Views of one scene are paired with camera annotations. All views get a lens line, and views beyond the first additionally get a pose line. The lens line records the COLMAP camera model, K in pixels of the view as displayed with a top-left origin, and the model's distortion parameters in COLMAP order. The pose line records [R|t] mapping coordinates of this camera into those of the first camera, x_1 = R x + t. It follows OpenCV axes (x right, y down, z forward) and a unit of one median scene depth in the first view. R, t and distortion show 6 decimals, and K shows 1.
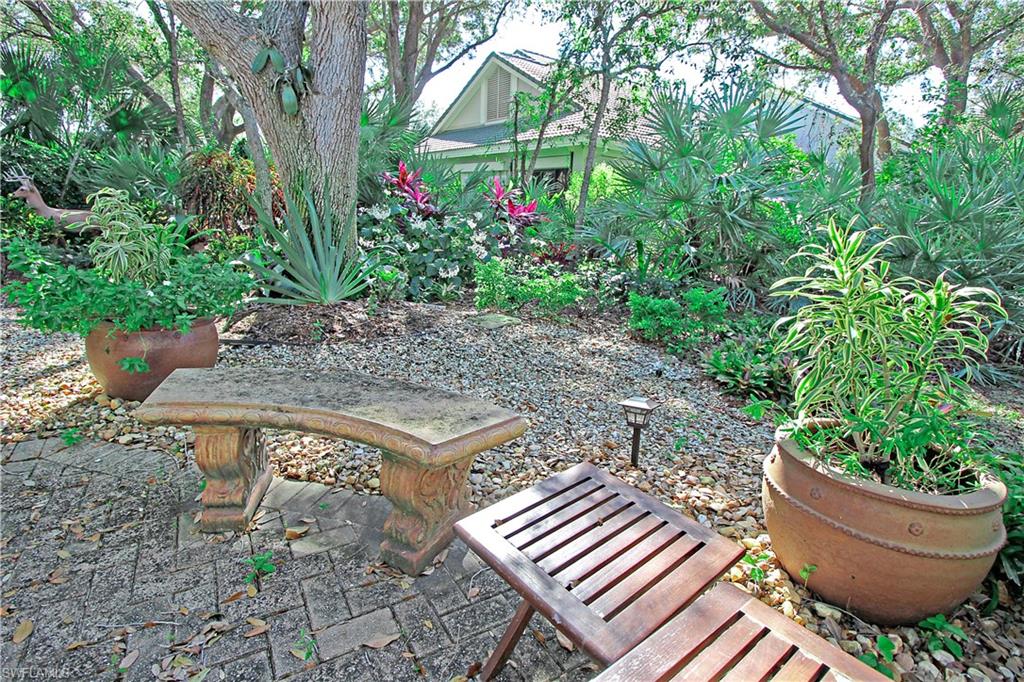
lens RADIAL K [[513.5, 0, 510.2], [0, 513.5, 342.1], [0, 0, 1]] dist [-0.004031, -0.004018]
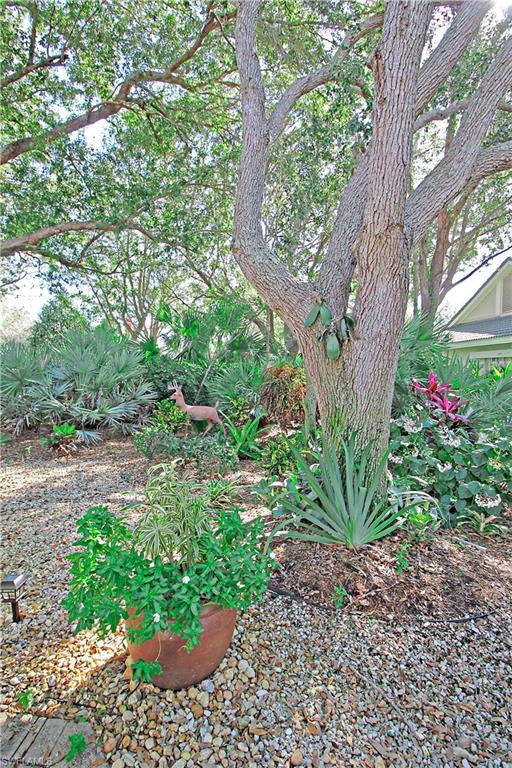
lens RADIAL K [[385.1, 0, 256.2], [0, 385.1, 384.3], [0, 0, 1]] dist [-0.004031, -0.004018]
pose [[0.827142, -0.008474, -0.561929, -0.095576], [-0.124474, 0.972290, -0.197885, -0.193977], [0.548035, 0.233624, 0.803167, 0.244265]]
